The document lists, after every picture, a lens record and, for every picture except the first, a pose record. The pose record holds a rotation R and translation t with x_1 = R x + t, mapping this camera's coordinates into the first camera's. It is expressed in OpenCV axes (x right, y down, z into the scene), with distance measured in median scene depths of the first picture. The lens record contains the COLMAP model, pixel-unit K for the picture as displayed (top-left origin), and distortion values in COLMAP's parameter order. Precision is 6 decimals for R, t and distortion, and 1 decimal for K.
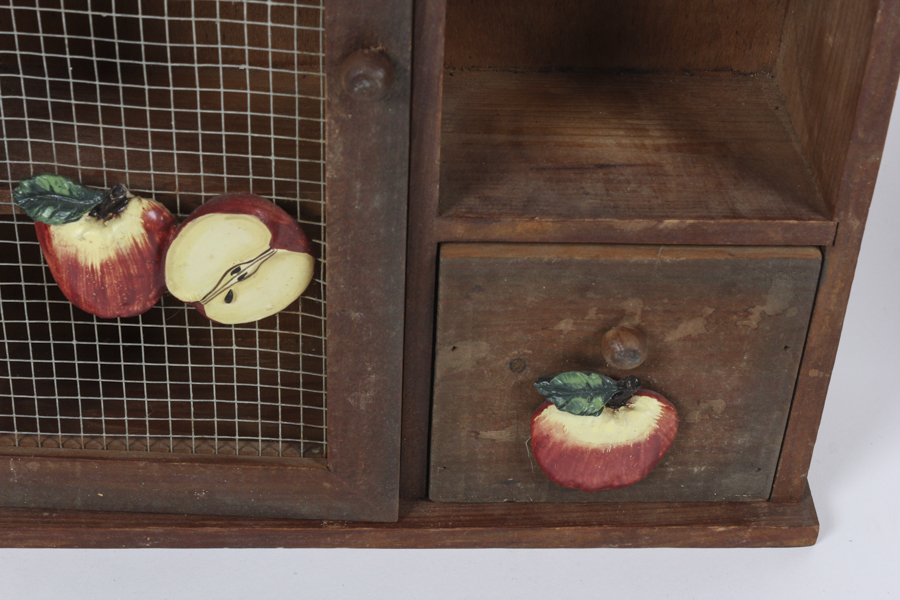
lens RADIAL K [[1780.9, 0, 455.8], [0, 1780.9, 263.8], [0, 0, 1]] dist [-0.024747, 0.000000]
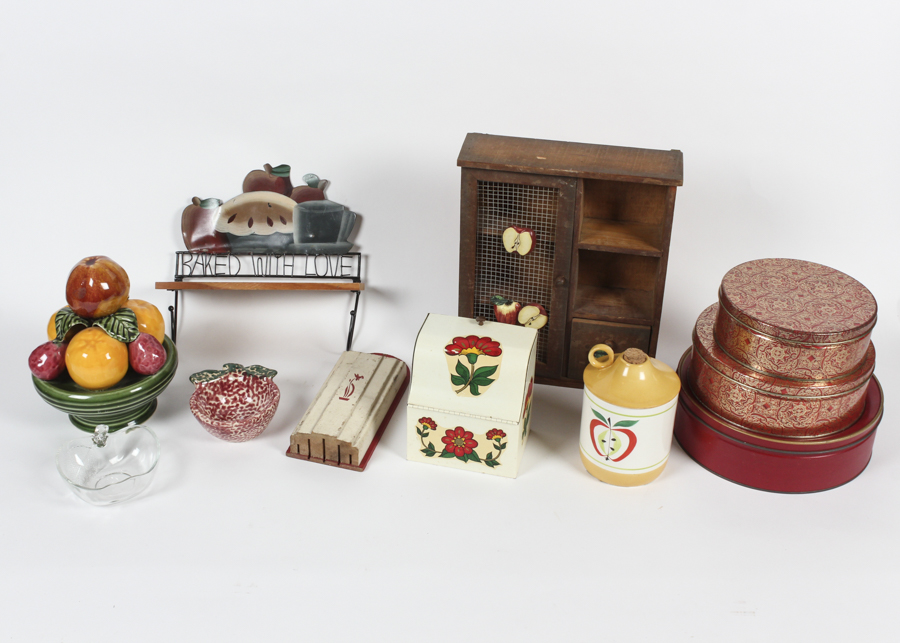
lens RADIAL K [[1117.5, 0, 451.6], [0, 1117.5, 320.2], [0, 0, 1]] dist [-0.020603, 0.000000]
pose [[0.975065, 0.099498, -0.198363, 0.271657], [-0.118935, 0.988943, -0.088581, 0.303957], [0.187356, 0.109965, 0.976118, -2.046307]]
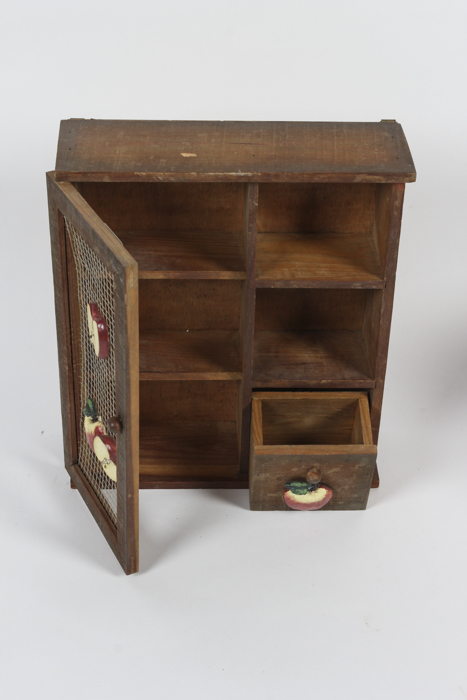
lens RADIAL K [[1385.1, 0, 239.9], [0, 1385.1, 350.4], [0, 0, 1]] dist [-0.024747, 0.000000]
pose [[0.999959, -0.006223, -0.006650, -0.014807], [0.006009, 0.999478, -0.031734, -0.000364], [0.006844, 0.031693, 0.999474, -1.467765]]
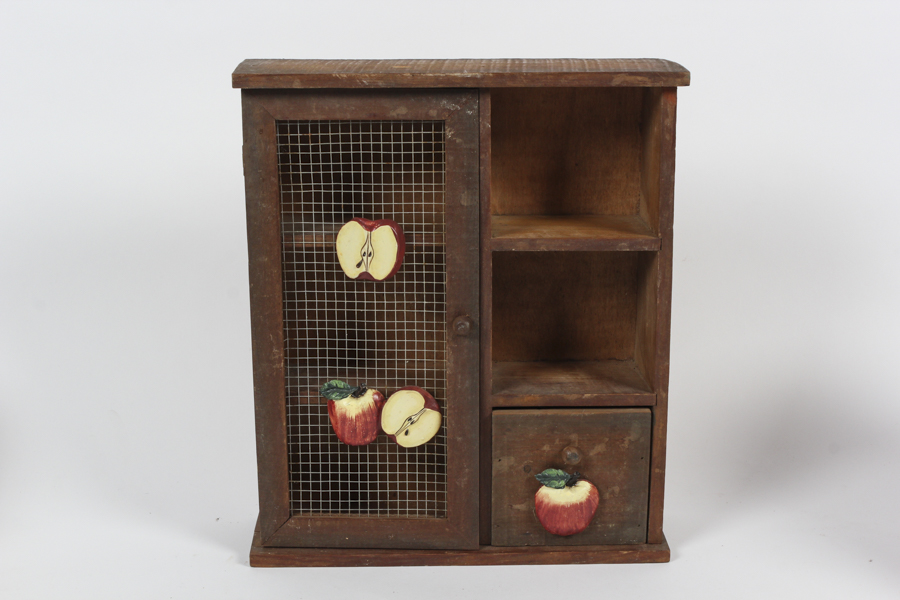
lens RADIAL K [[1477.0, 0, 455.9], [0, 1477.0, 335.6], [0, 0, 1]] dist [-0.005791, 0.000000]
pose [[0.999117, -0.033840, -0.024904, -0.005557], [0.021918, 0.925461, -0.378209, 0.638685], [0.035846, 0.377329, 0.925385, -0.879961]]
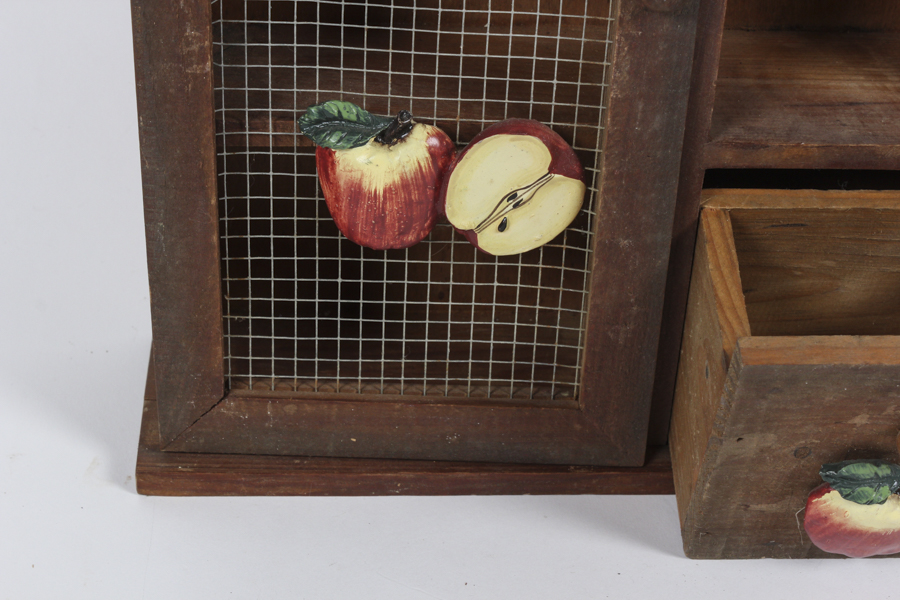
lens RADIAL K [[1780.9, 0, 443.9], [0, 1780.9, 291.2], [0, 0, 1]] dist [-0.024747, 0.000000]
pose [[0.999830, -0.008660, 0.016264, -0.173023], [0.009992, 0.996442, -0.083681, 0.138094], [-0.015481, 0.083829, 0.996360, -0.020316]]
